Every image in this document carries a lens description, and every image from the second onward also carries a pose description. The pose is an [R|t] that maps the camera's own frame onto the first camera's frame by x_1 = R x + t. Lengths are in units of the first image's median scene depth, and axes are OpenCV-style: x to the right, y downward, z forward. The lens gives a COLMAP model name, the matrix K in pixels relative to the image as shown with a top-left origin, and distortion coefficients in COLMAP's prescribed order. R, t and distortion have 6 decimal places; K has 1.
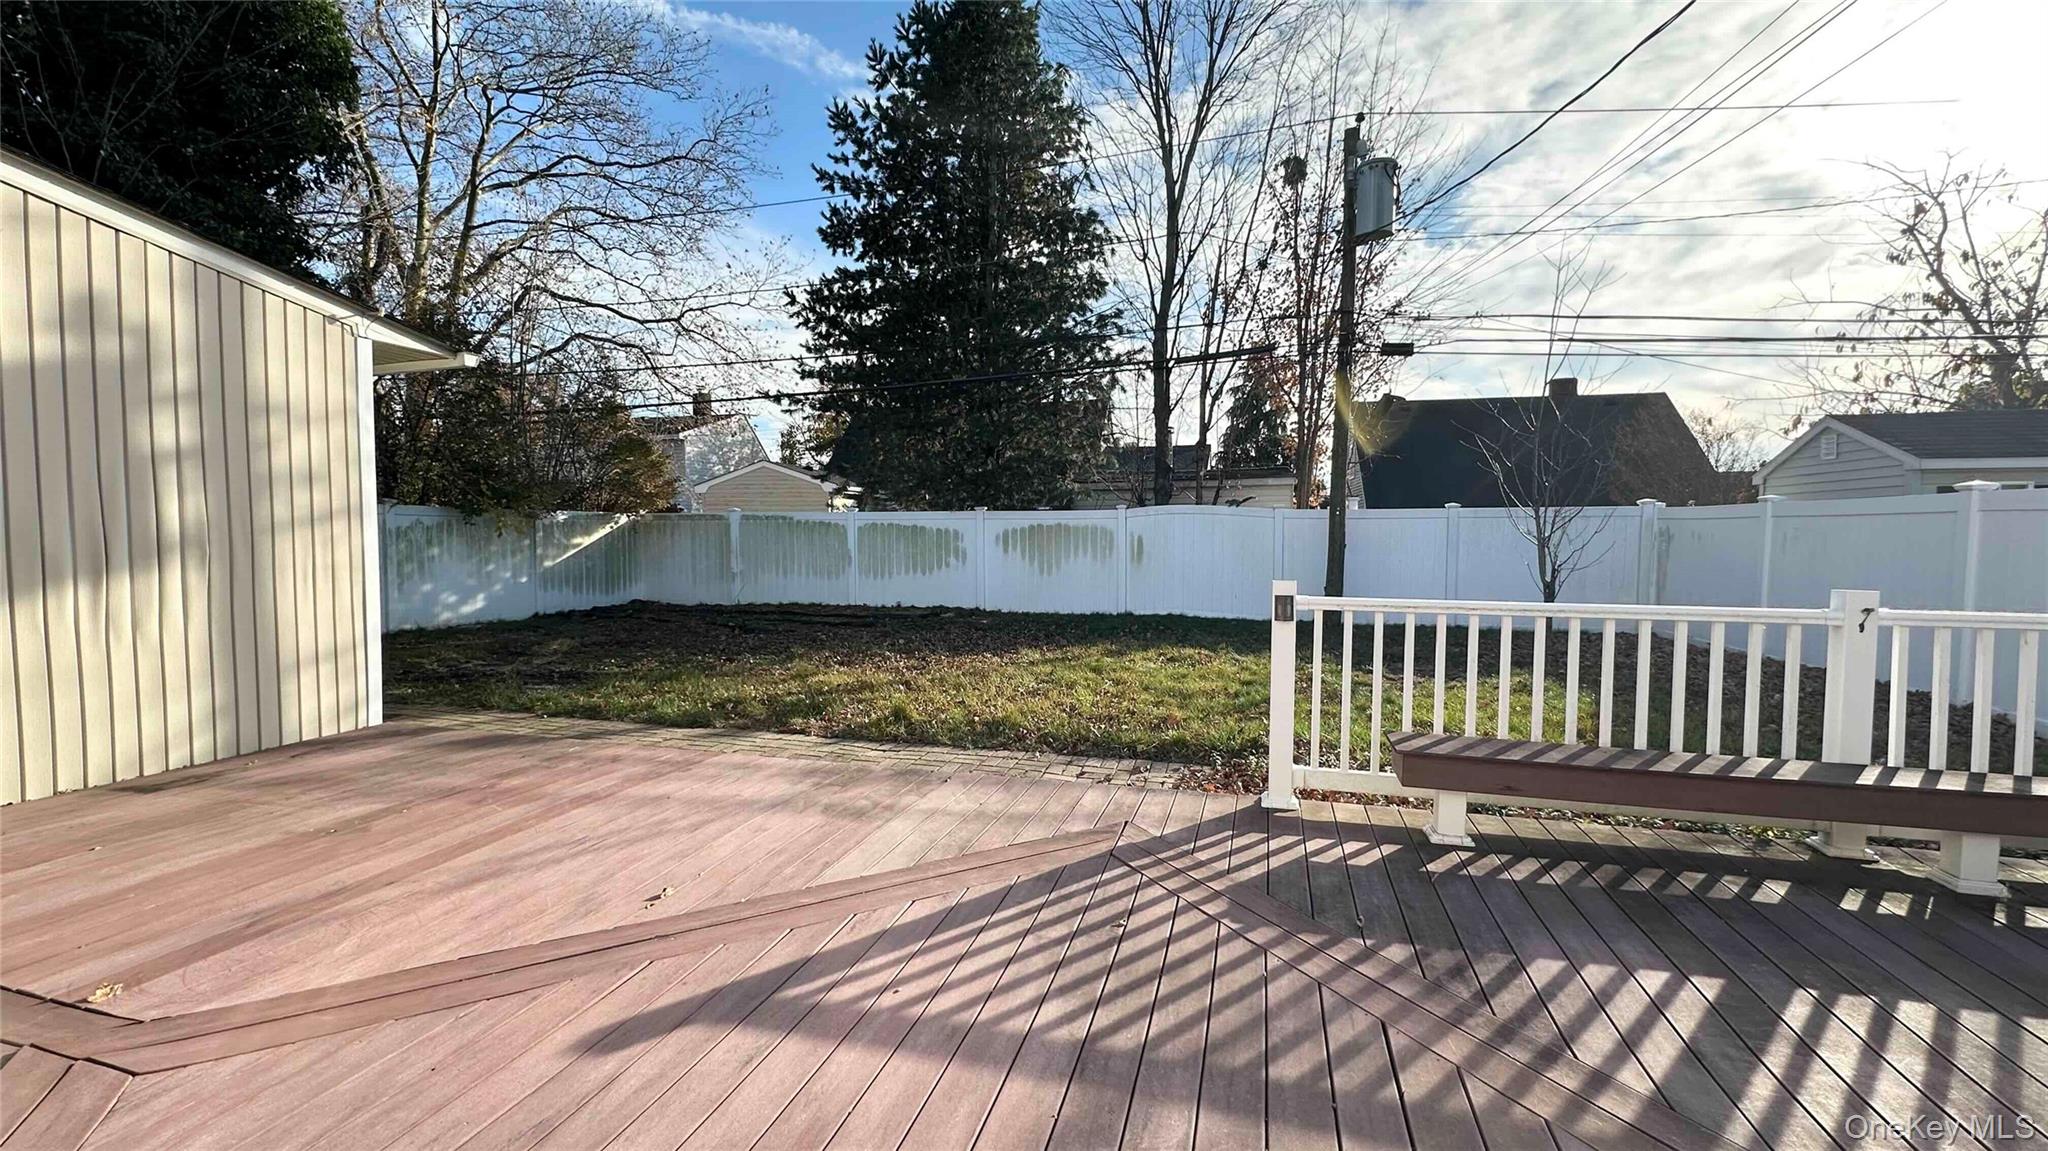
lens RADIAL K [[816.7, 0, 1027.6], [0, 816.7, 573.7], [0, 0, 1]] dist [-0.003940, 0.000146]
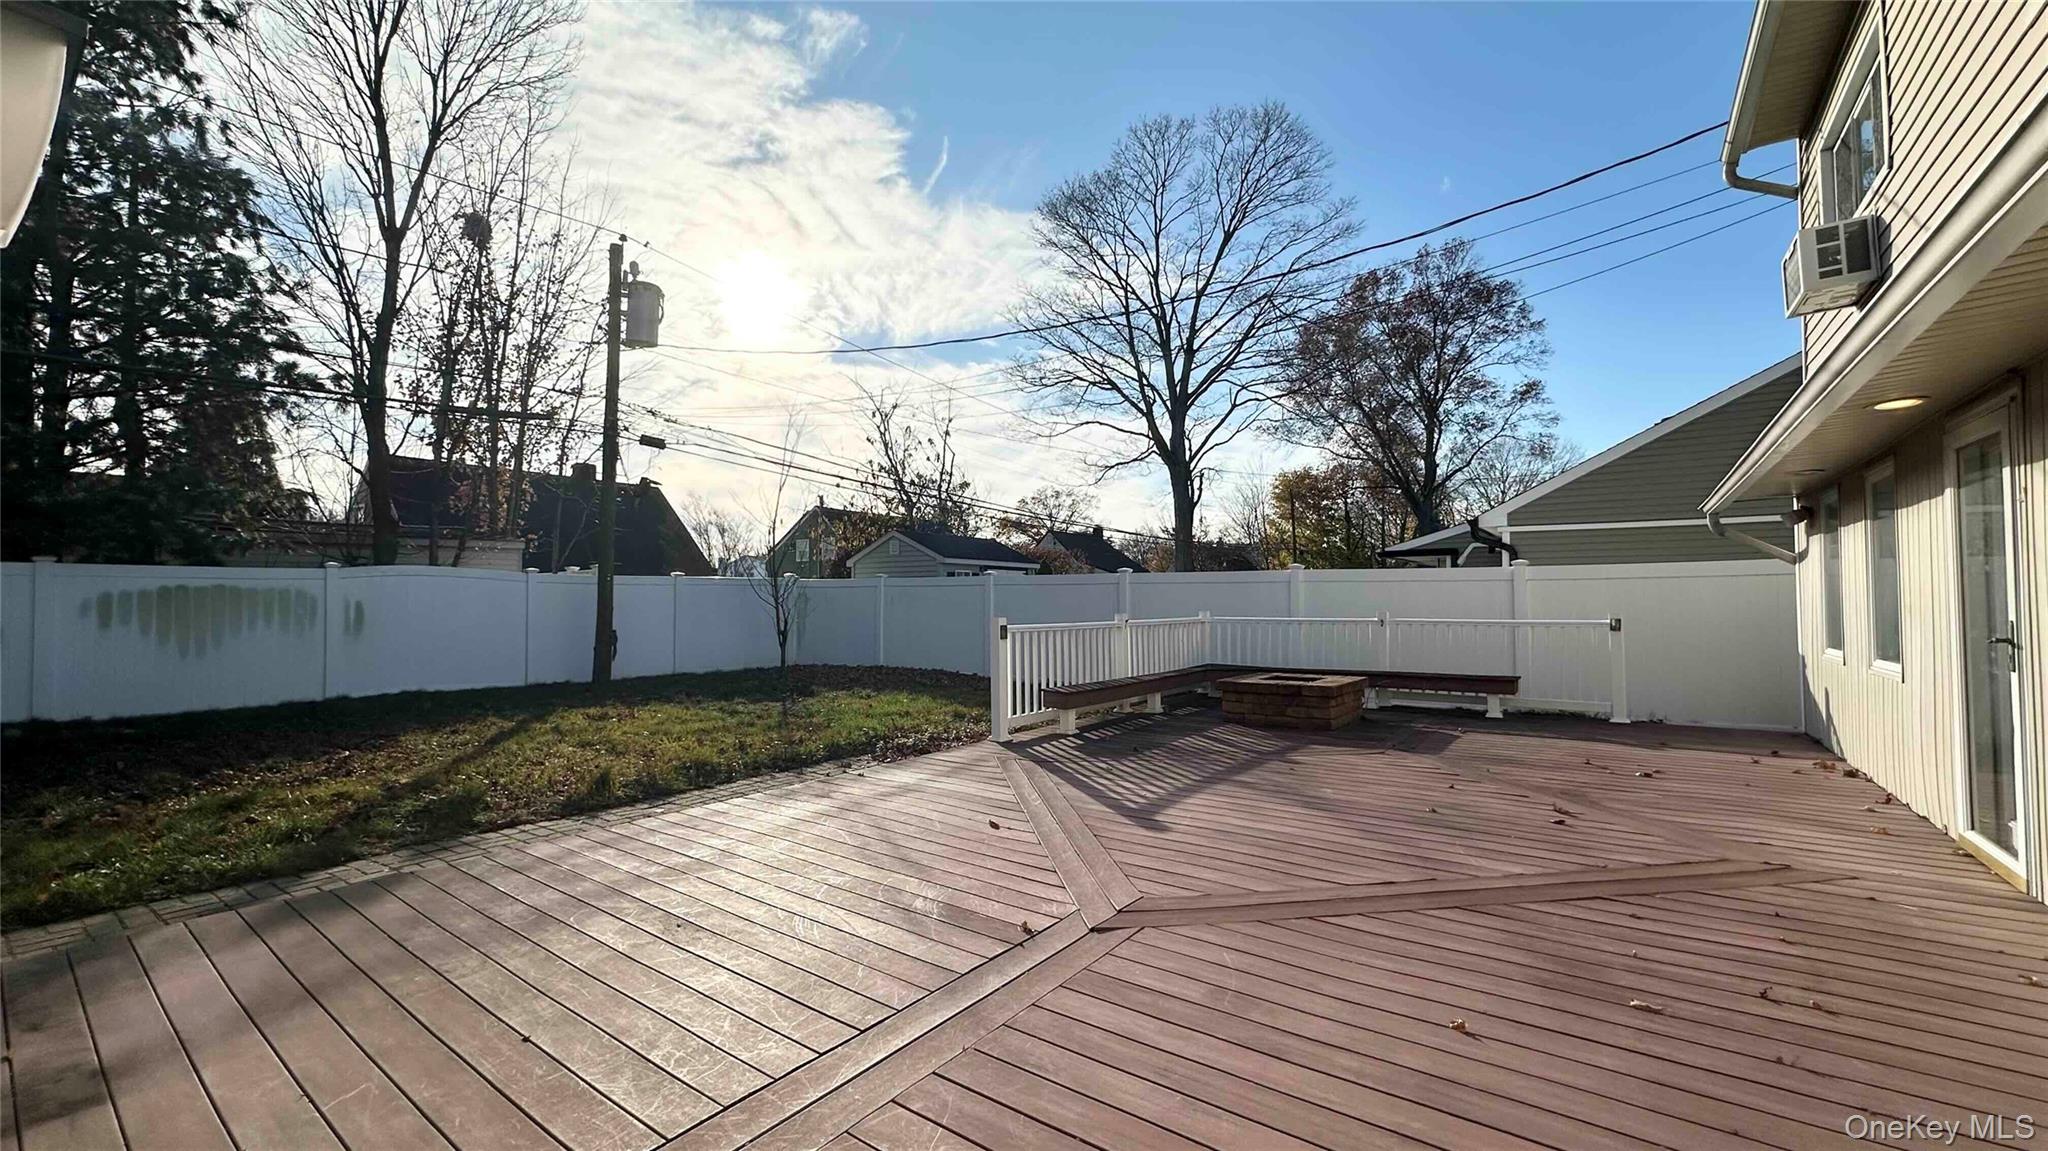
lens RADIAL K [[816.7, 0, 1021.7], [0, 816.7, 576.5], [0, 0, 1]] dist [-0.003940, 0.000146]
pose [[0.357324, 0.021119, 0.933742, -0.393790], [0.050271, 0.997860, -0.041807, -0.002966], [-0.932626, 0.061879, 0.355498, 0.077505]]
